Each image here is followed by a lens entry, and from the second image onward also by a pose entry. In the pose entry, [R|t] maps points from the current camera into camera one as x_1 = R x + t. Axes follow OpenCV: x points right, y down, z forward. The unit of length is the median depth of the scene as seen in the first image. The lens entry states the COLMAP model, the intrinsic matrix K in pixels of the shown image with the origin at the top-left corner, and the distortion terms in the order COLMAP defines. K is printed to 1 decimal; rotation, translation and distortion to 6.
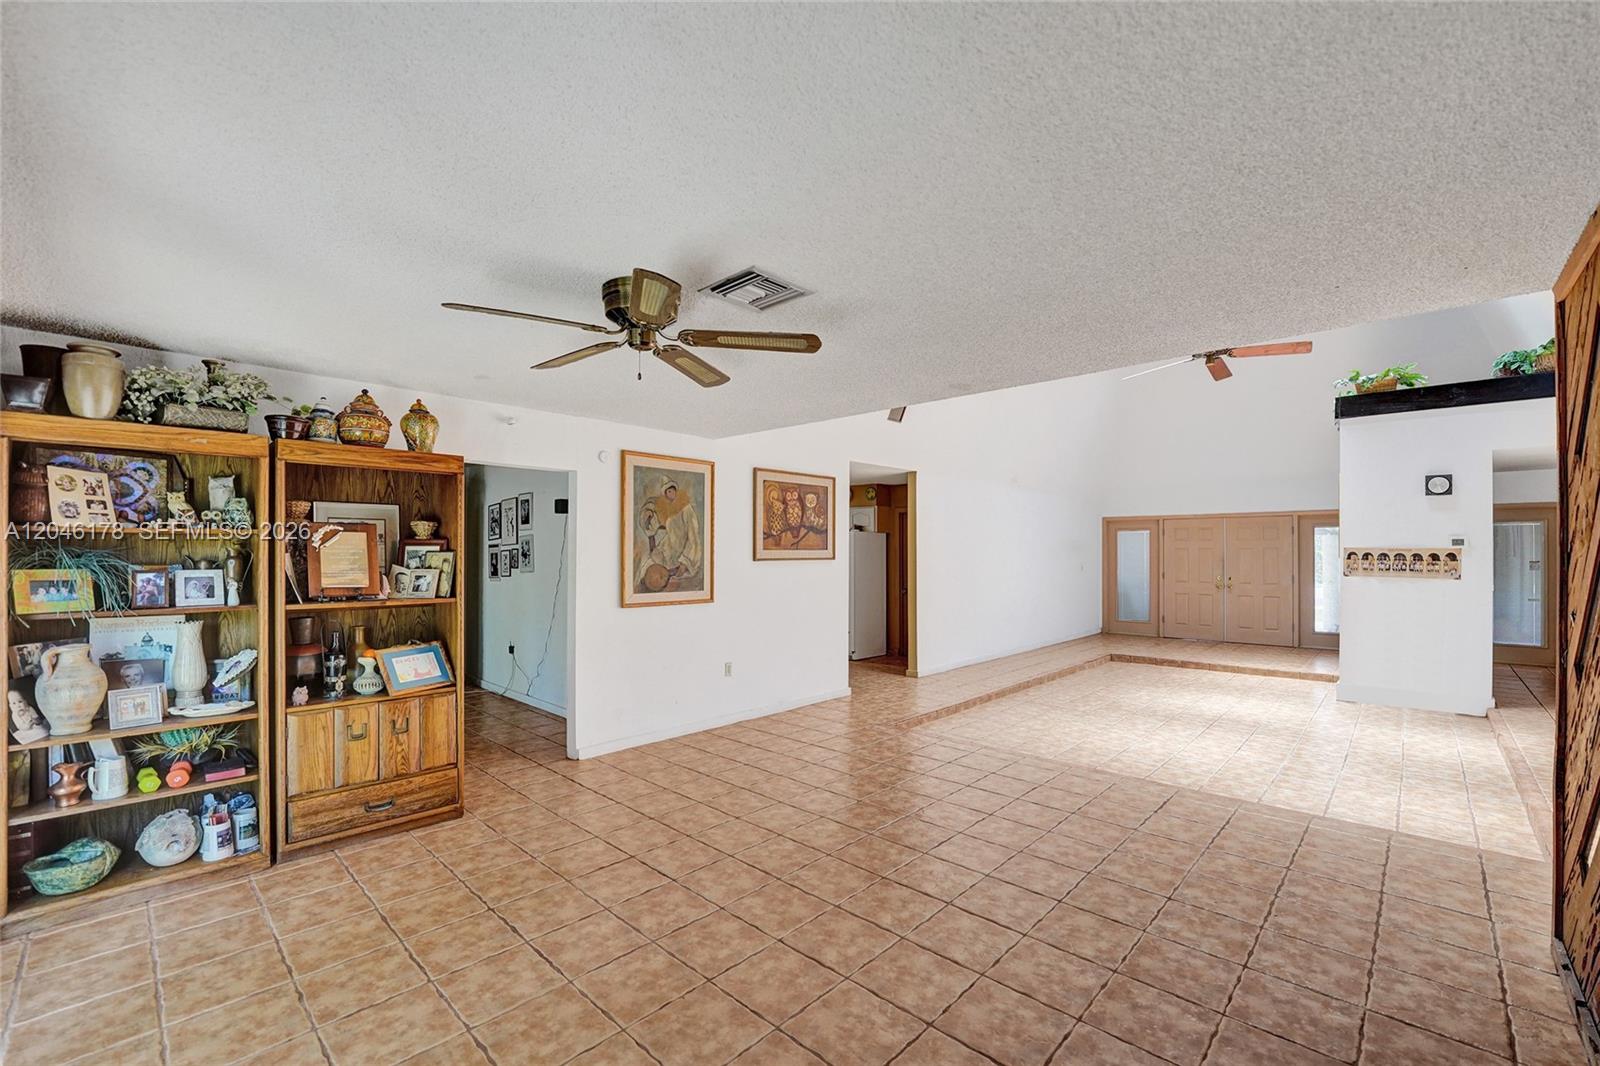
lens RADIAL K [[671.9, 0, 796.2], [0, 671.9, 545.7], [0, 0, 1]] dist [-0.021784, -0.000061]
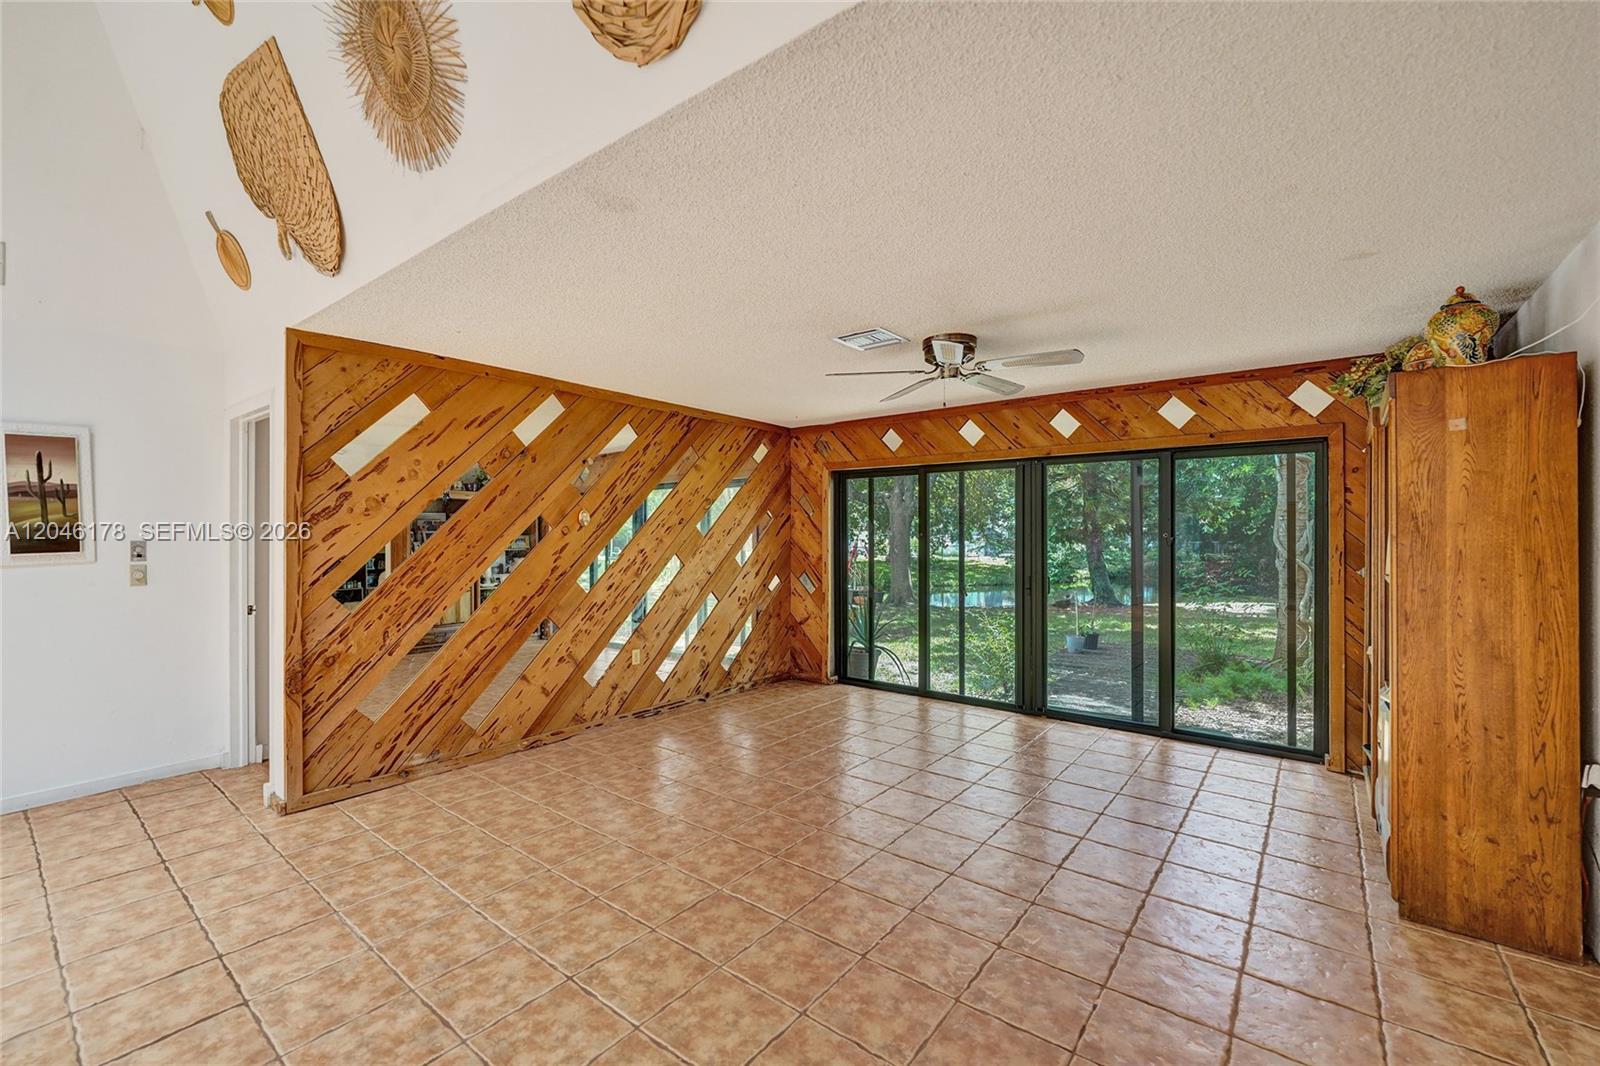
lens RADIAL K [[668.7, 0, 796.1], [0, 668.7, 529.9], [0, 0, 1]] dist [-0.002786, -0.000121]
pose [[-0.995327, -0.000258, -0.096557, 0.106882], [0.001113, 0.999899, -0.014141, 0.021714], [0.096551, -0.014183, -0.995227, 1.091533]]
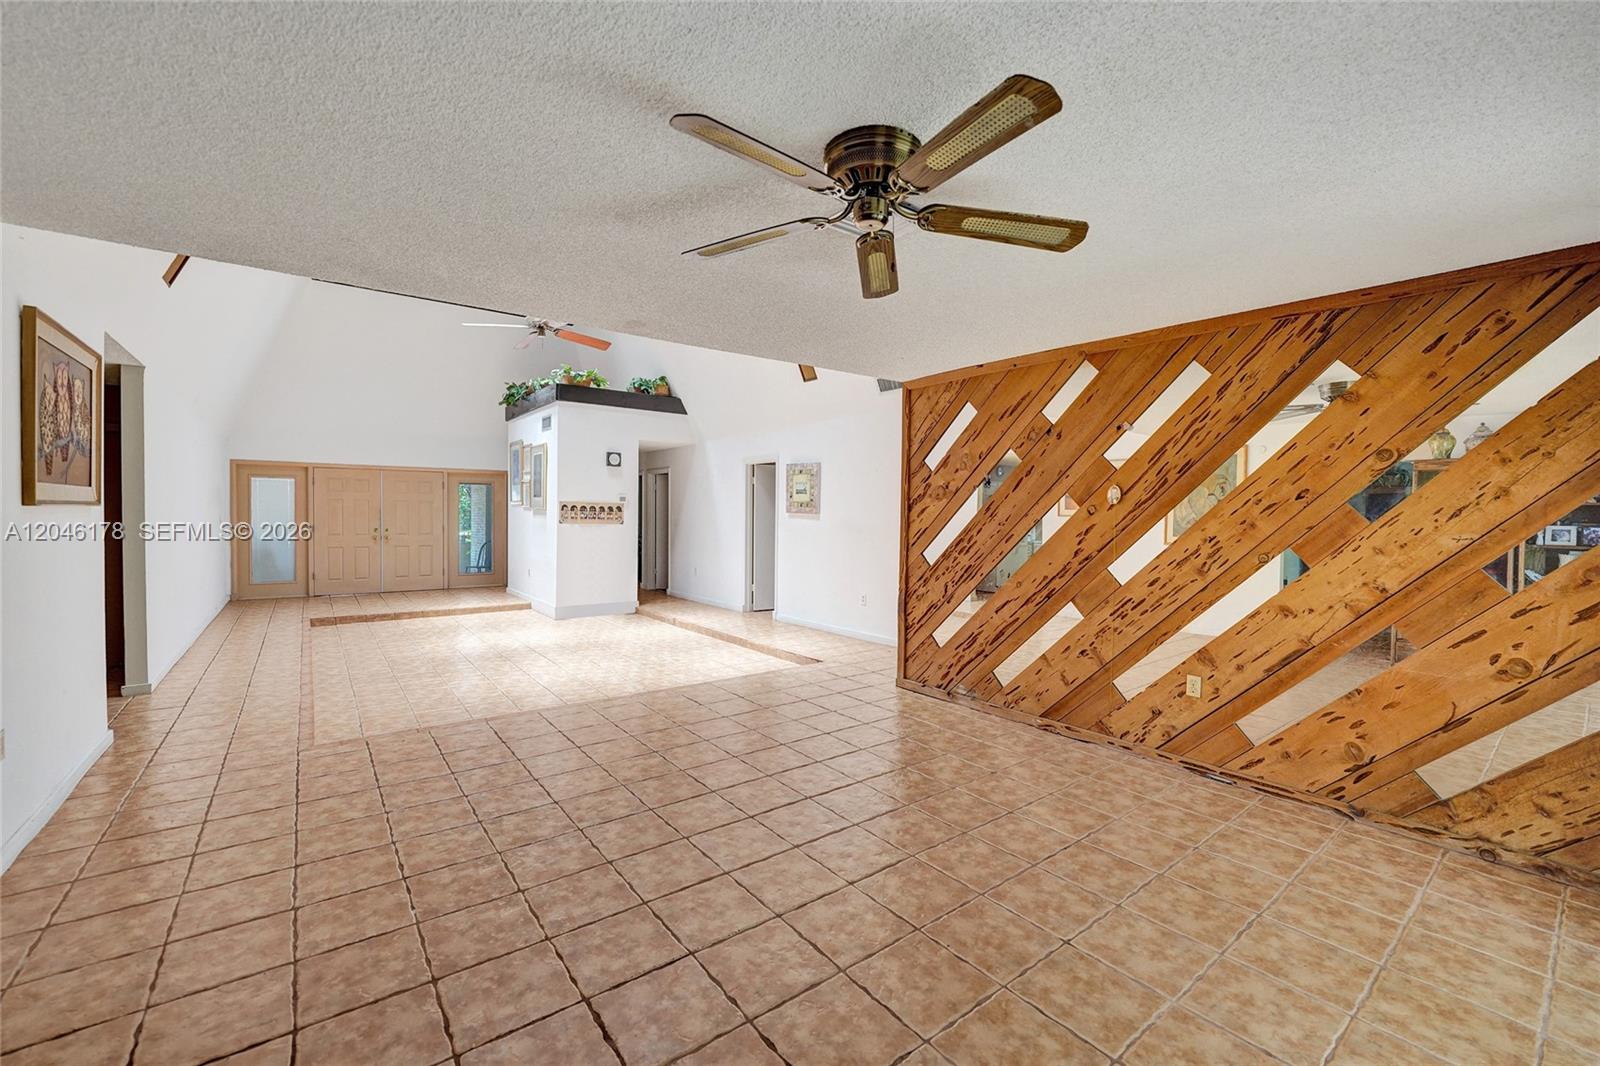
lens RADIAL K [[655.3, 0, 798.3], [0, 655.3, 524.4], [0, 0, 1]] dist [-0.022535, 0.000636]
pose [[0.156380, -0.015734, 0.987572, -0.458213], [-0.019303, 0.999633, 0.018983, 0.019099], [-0.987508, -0.022032, 0.156019, 0.435922]]
